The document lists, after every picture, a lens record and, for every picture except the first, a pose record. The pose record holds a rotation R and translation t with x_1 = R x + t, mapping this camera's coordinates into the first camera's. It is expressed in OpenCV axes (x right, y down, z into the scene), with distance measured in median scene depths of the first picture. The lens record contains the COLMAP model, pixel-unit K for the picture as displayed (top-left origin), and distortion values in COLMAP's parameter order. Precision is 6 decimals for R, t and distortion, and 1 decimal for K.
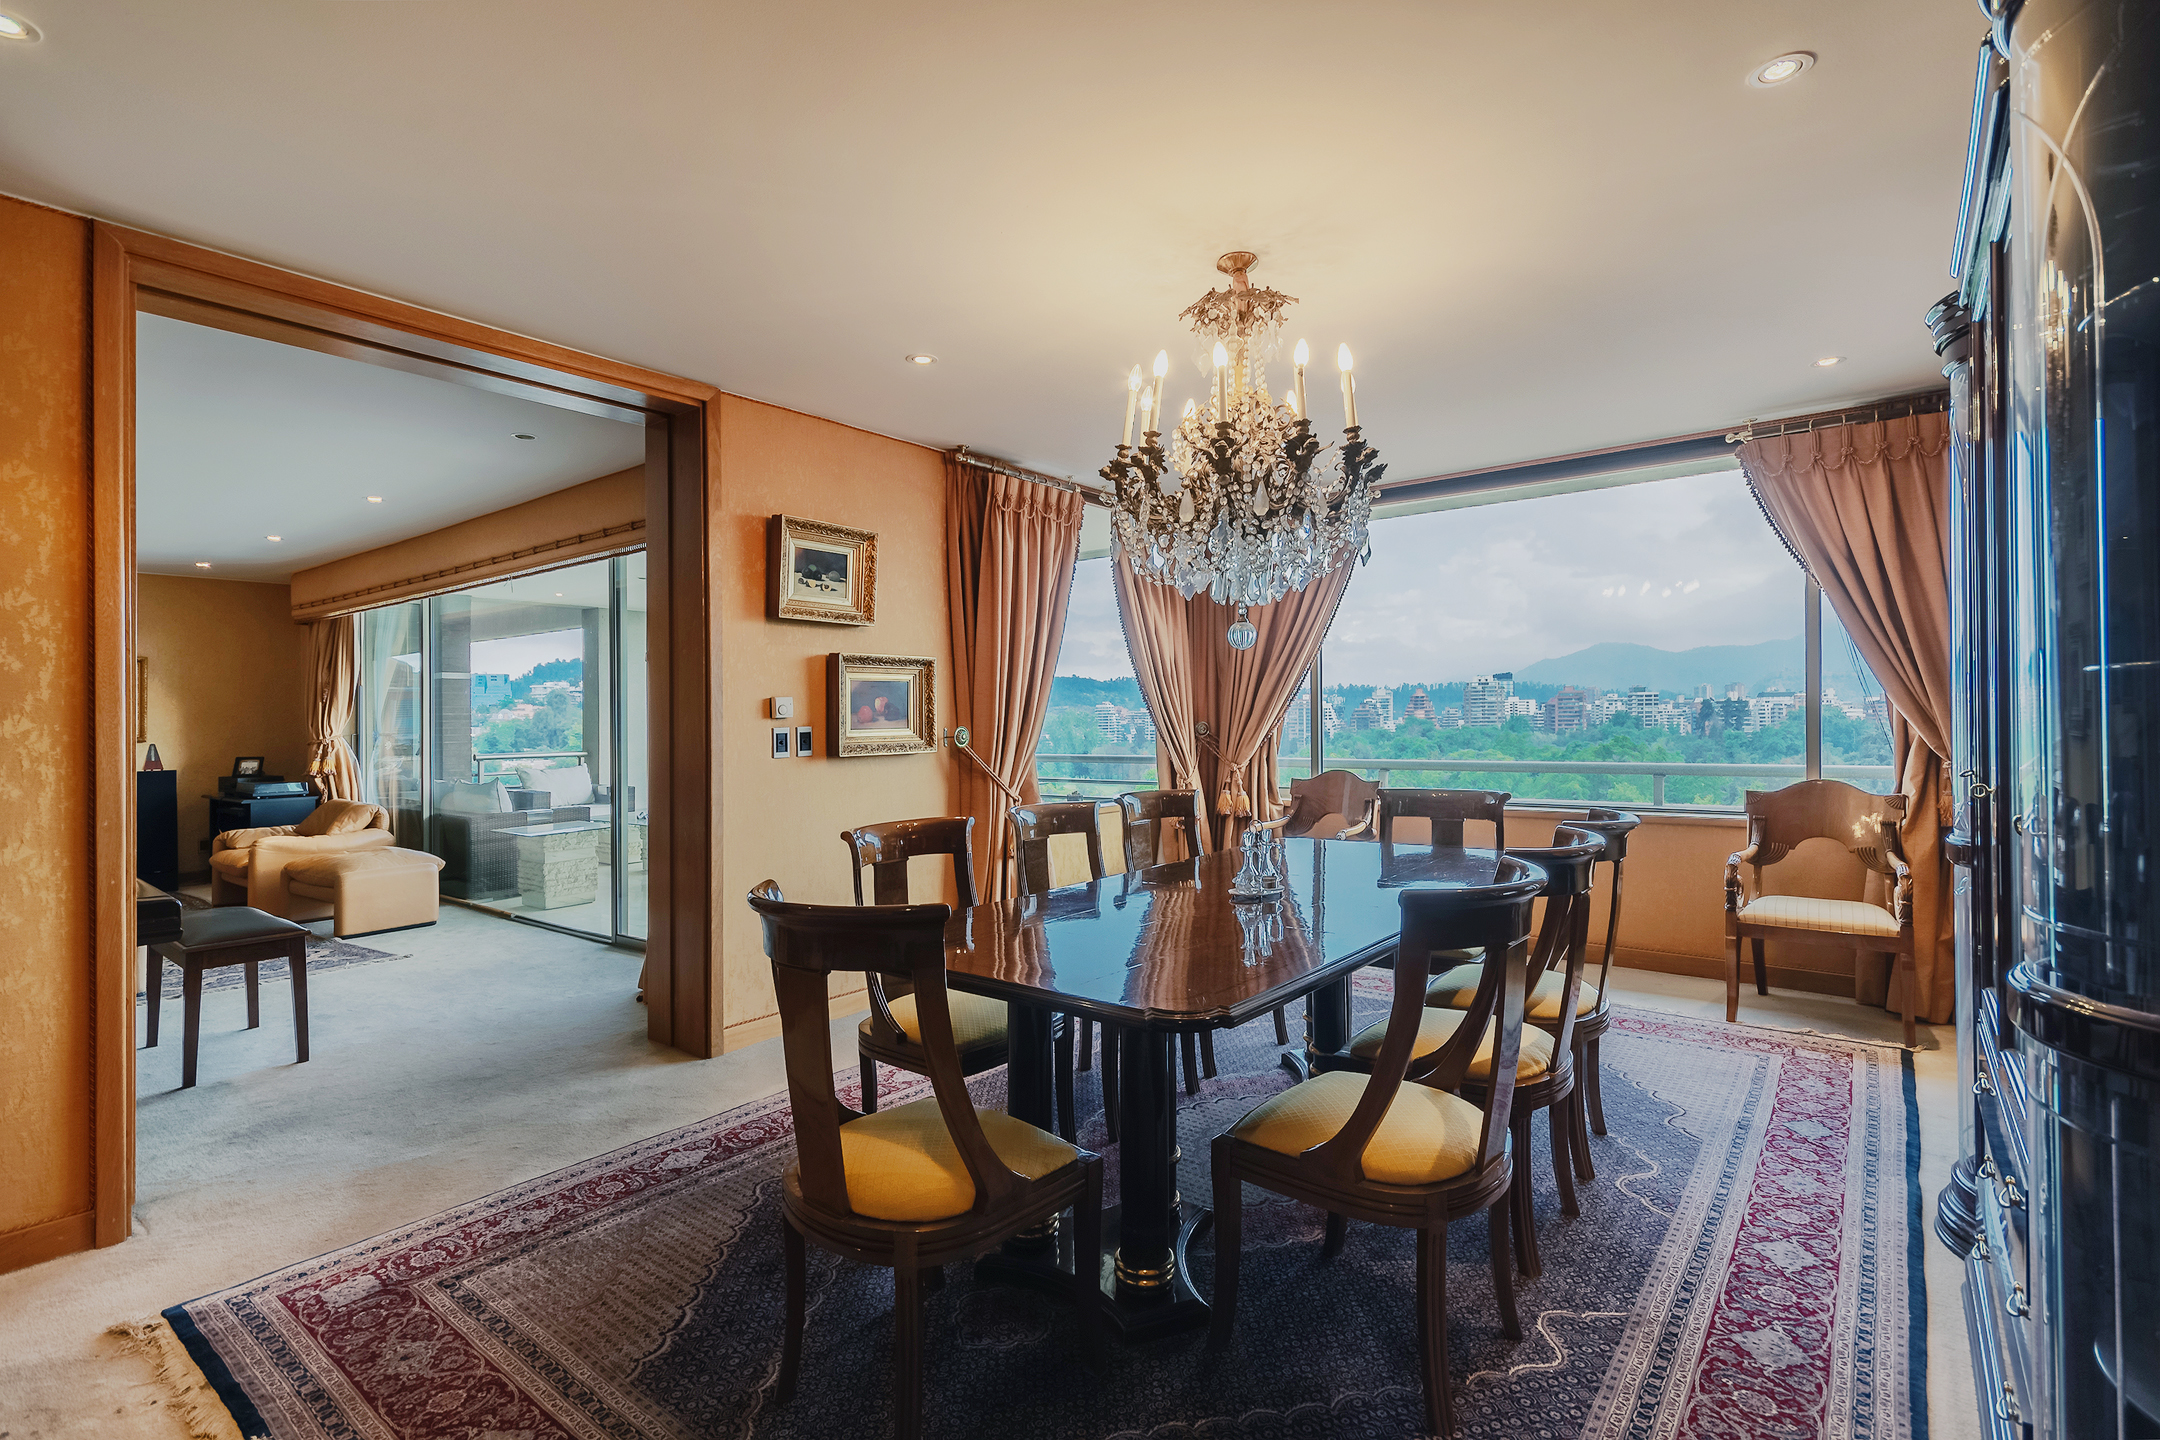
lens RADIAL K [[1019.3, 0, 1095.4], [0, 1019.3, 723.0], [0, 0, 1]] dist [0.019601, -0.000215]
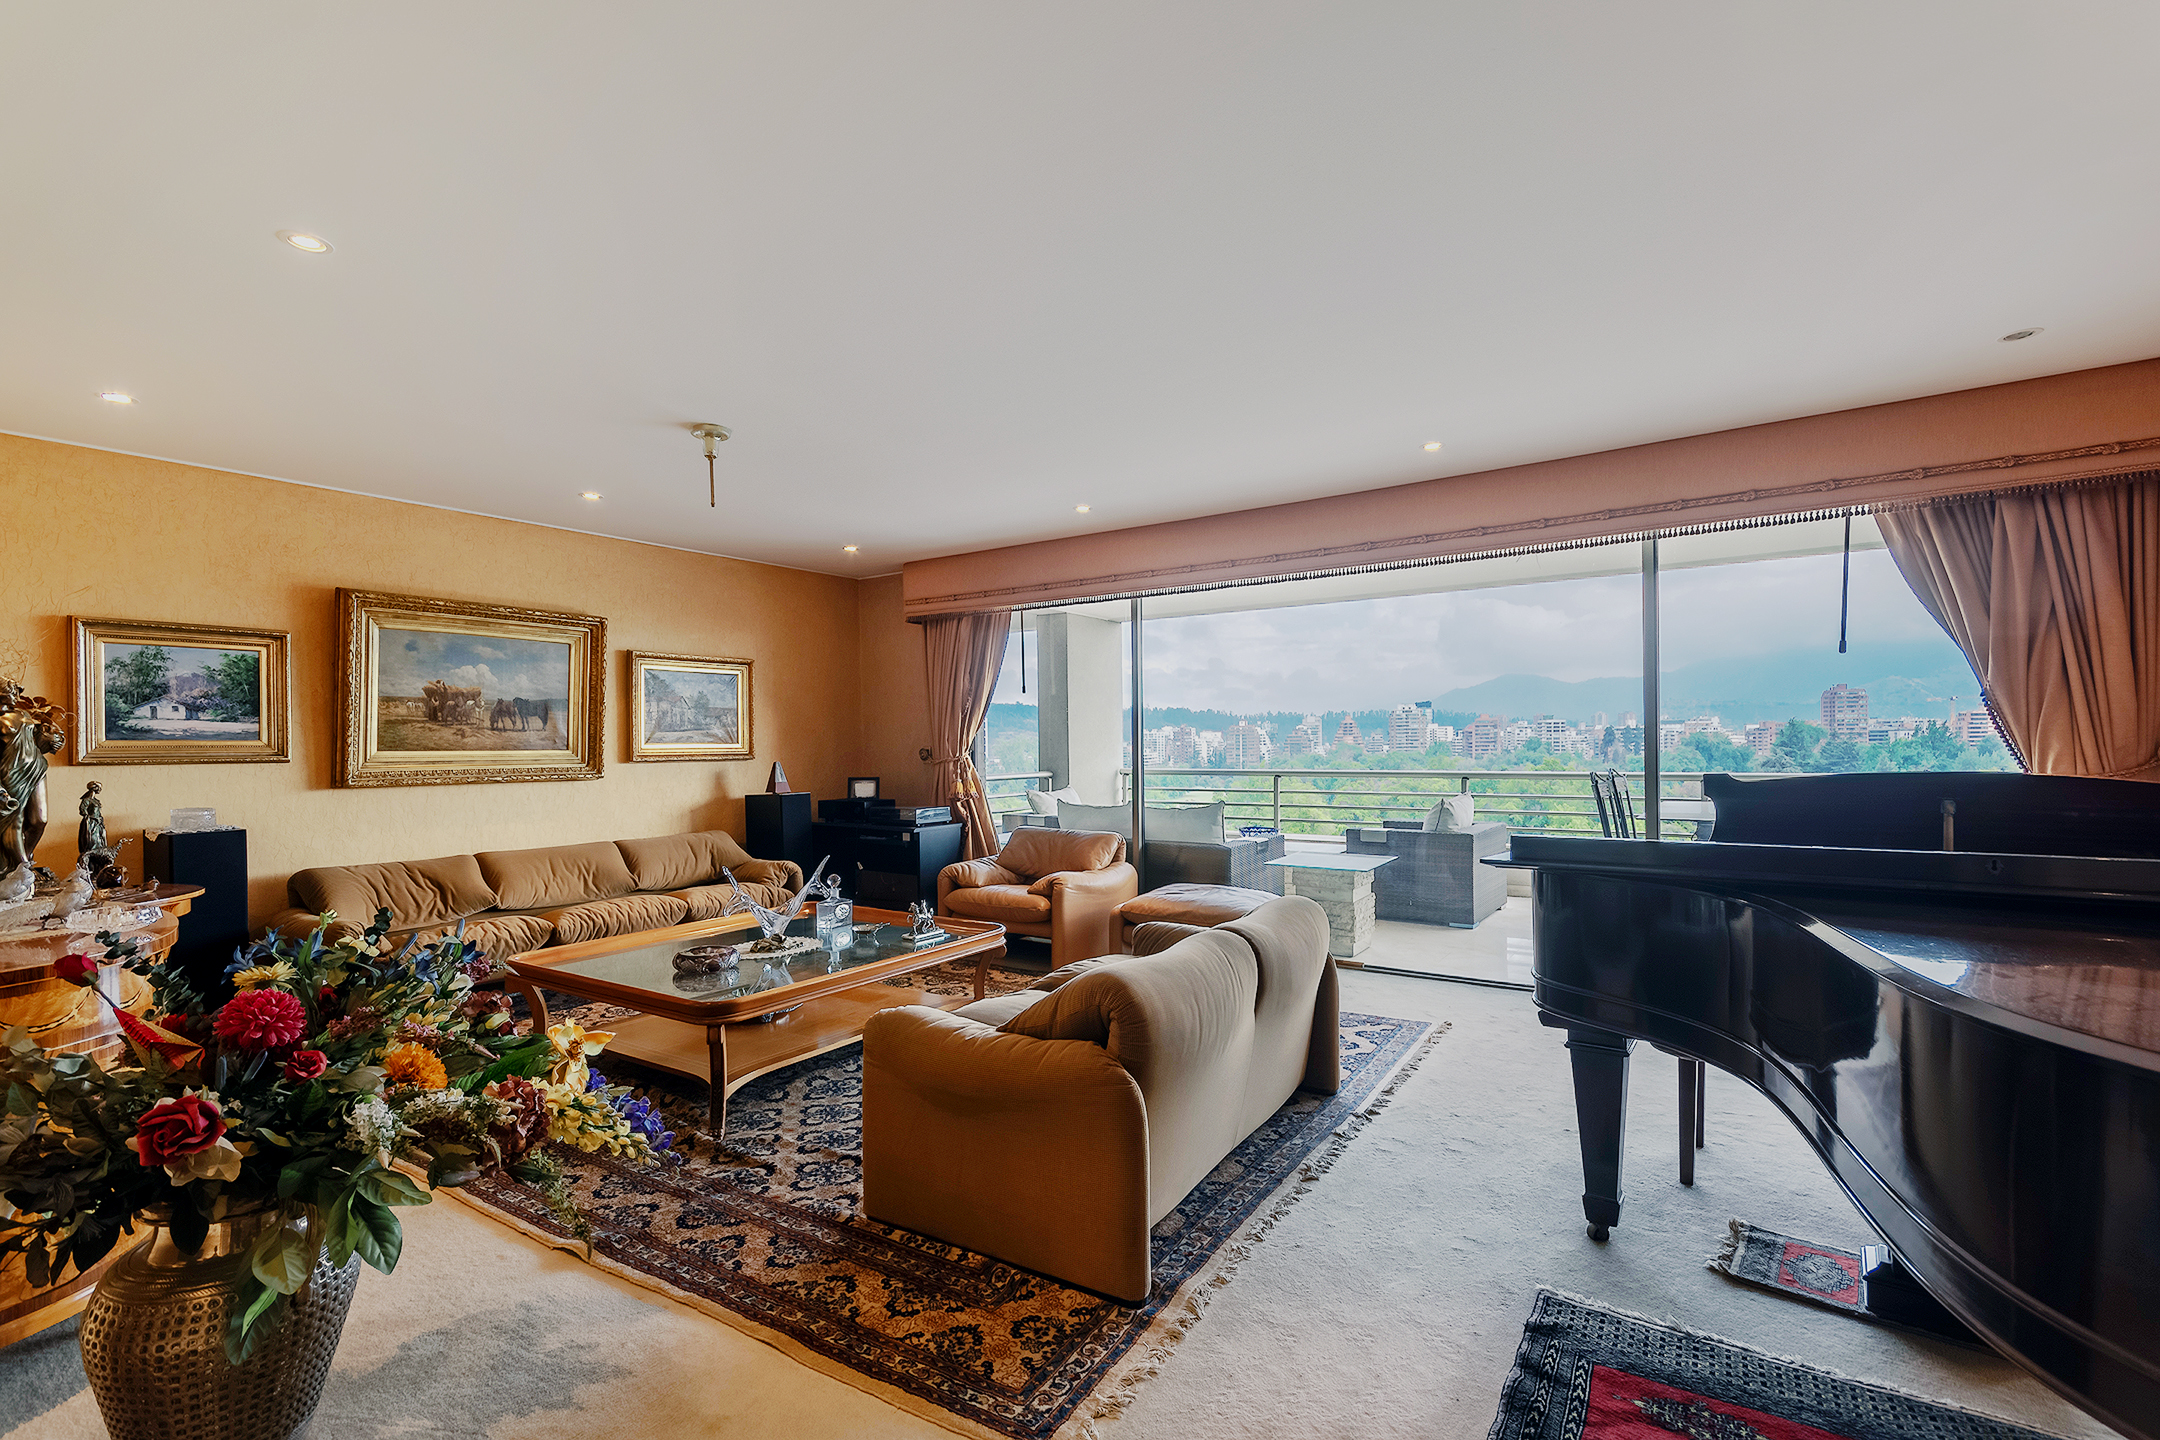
lens RADIAL K [[975.3, 0, 1080.0], [0, 975.3, 720.0], [0, 0, 1]] dist [0.000417, 0.000003]
pose [[0.997833, 0.000183, 0.065801, -0.704173], [0.001796, 0.999548, -0.030012, 0.009872], [-0.065777, 0.030065, 0.997381, 0.191684]]
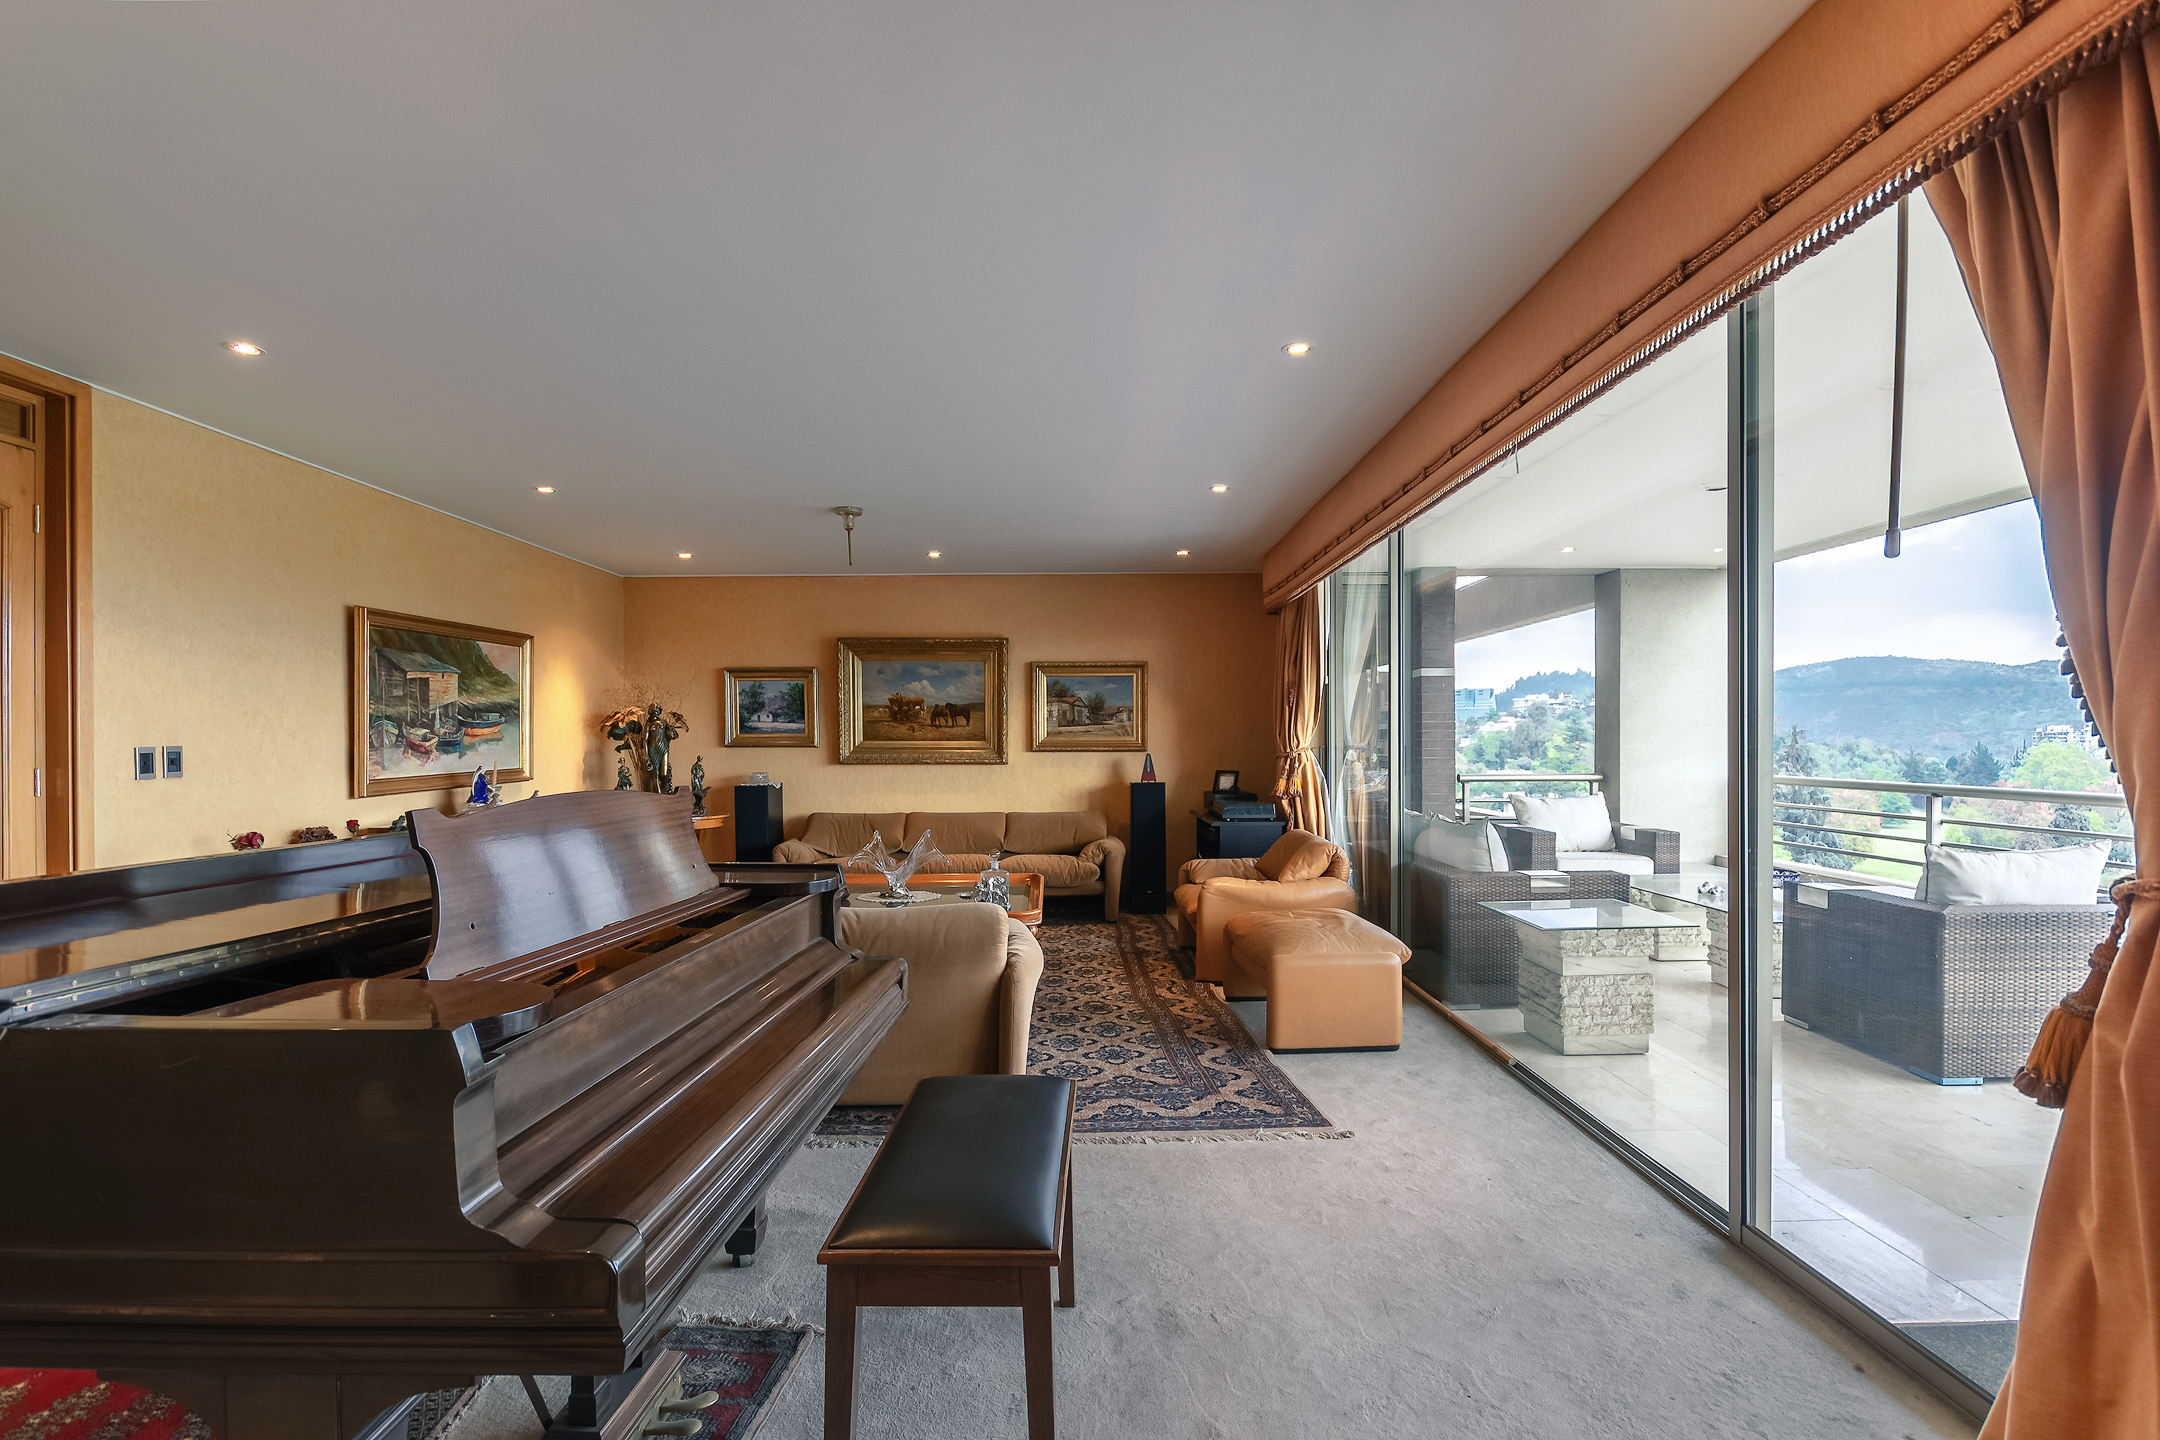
lens RADIAL K [[1019.3, 0, 1095.4], [0, 1019.3, 723.0], [0, 0, 1]] dist [0.019601, -0.000215]
pose [[0.628764, -0.003017, -0.777590, -0.220329], [-0.006222, 0.999941, -0.008910, 0.000933], [0.777571, 0.010441, 0.628708, 0.374935]]
